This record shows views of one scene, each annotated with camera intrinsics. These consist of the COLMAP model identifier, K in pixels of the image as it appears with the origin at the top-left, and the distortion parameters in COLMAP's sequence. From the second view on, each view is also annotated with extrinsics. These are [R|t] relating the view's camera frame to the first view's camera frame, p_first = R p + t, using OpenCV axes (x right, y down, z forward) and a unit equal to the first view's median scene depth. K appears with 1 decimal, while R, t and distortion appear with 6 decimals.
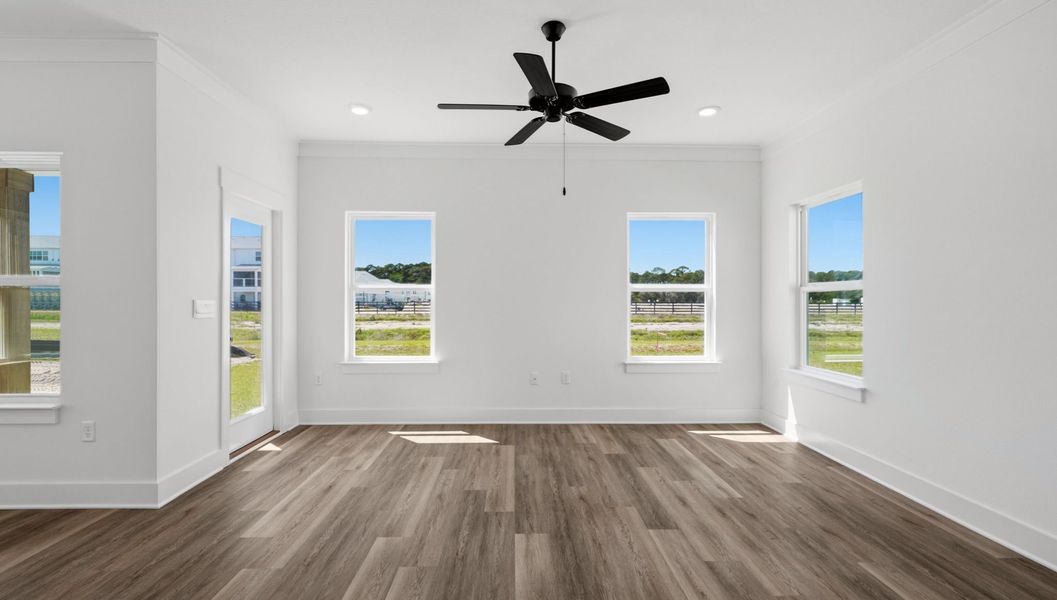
lens RADIAL K [[473.2, 0, 524.1], [0, 473.2, 300.6], [0, 0, 1]] dist [0.003386, -0.000653]
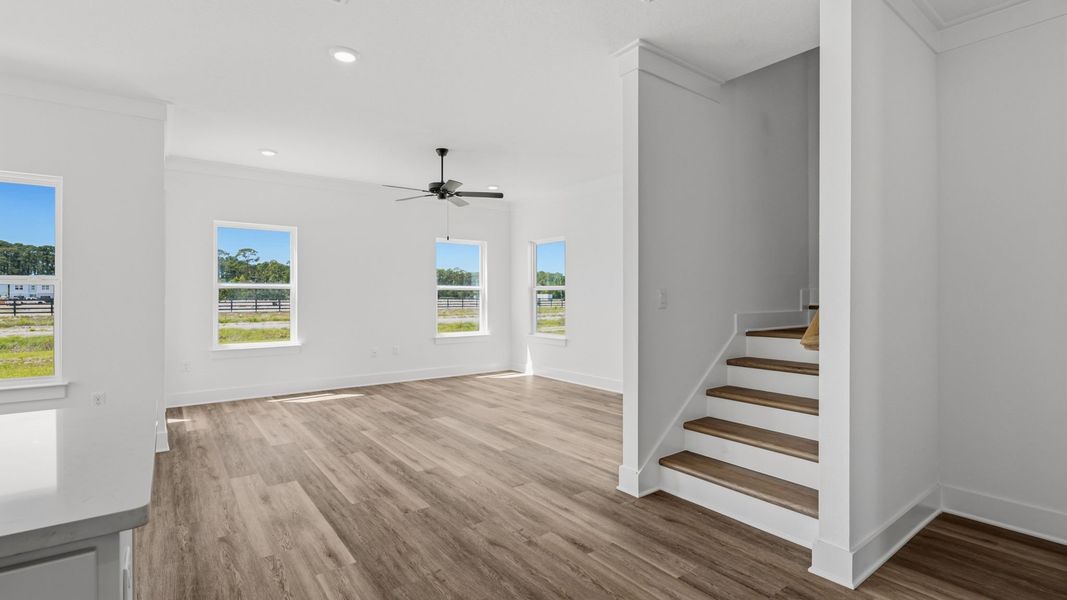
lens RADIAL K [[488.1, 0, 532.1], [0, 488.1, 293.2], [0, 0, 1]] dist [-0.003243, -0.000819]
pose [[0.811246, 0.000543, 0.584704, -0.564599], [0.003707, 0.999975, -0.006071, 0.001360], [-0.584693, 0.007092, 0.811224, -0.555284]]
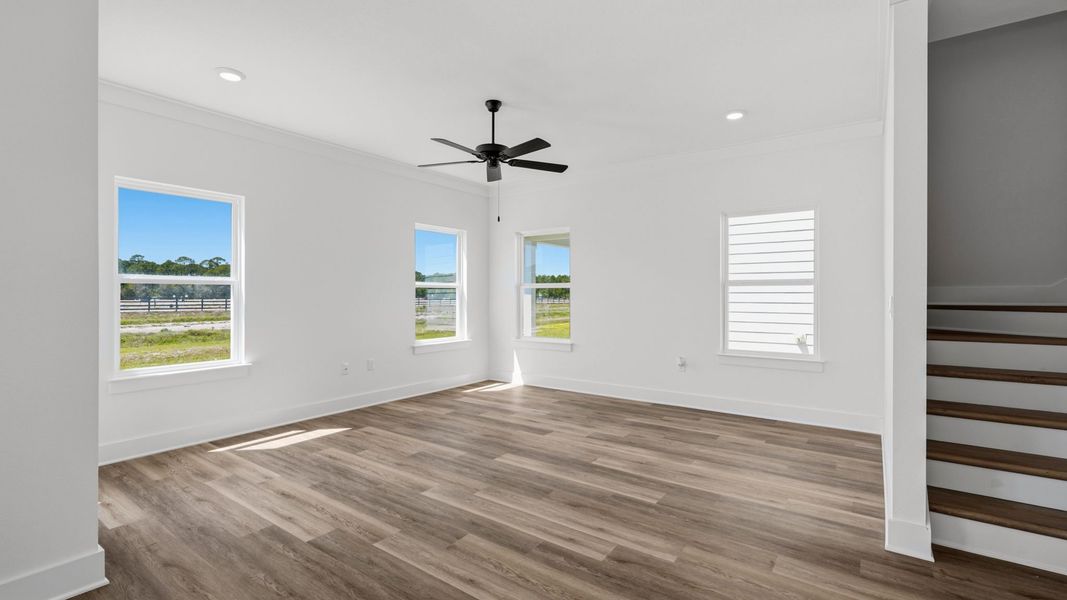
lens RADIAL K [[469.8, 0, 531.3], [0, 469.8, 292.3], [0, 0, 1]] dist [-0.002567, -0.000924]
pose [[0.606084, 0.001680, 0.795399, -0.719685], [0.003560, 0.999982, -0.004825, 0.000163], [-0.795393, 0.005756, 0.606067, 0.039335]]
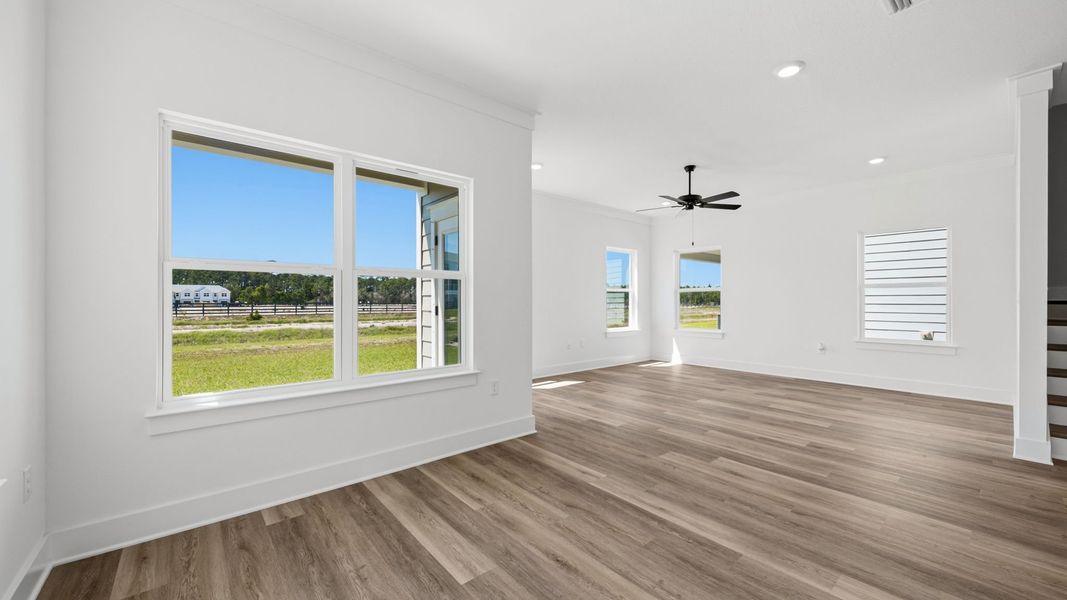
lens RADIAL K [[402.5, 0, 534.0], [0, 402.5, 300.4], [0, 0, 1]] dist [-0.000264, 0.000091]
pose [[0.775822, 0.000196, 0.630951, -1.187624], [0.002622, 0.999990, -0.003534, 0.023987], [-0.630946, 0.004396, 0.775814, 0.023163]]
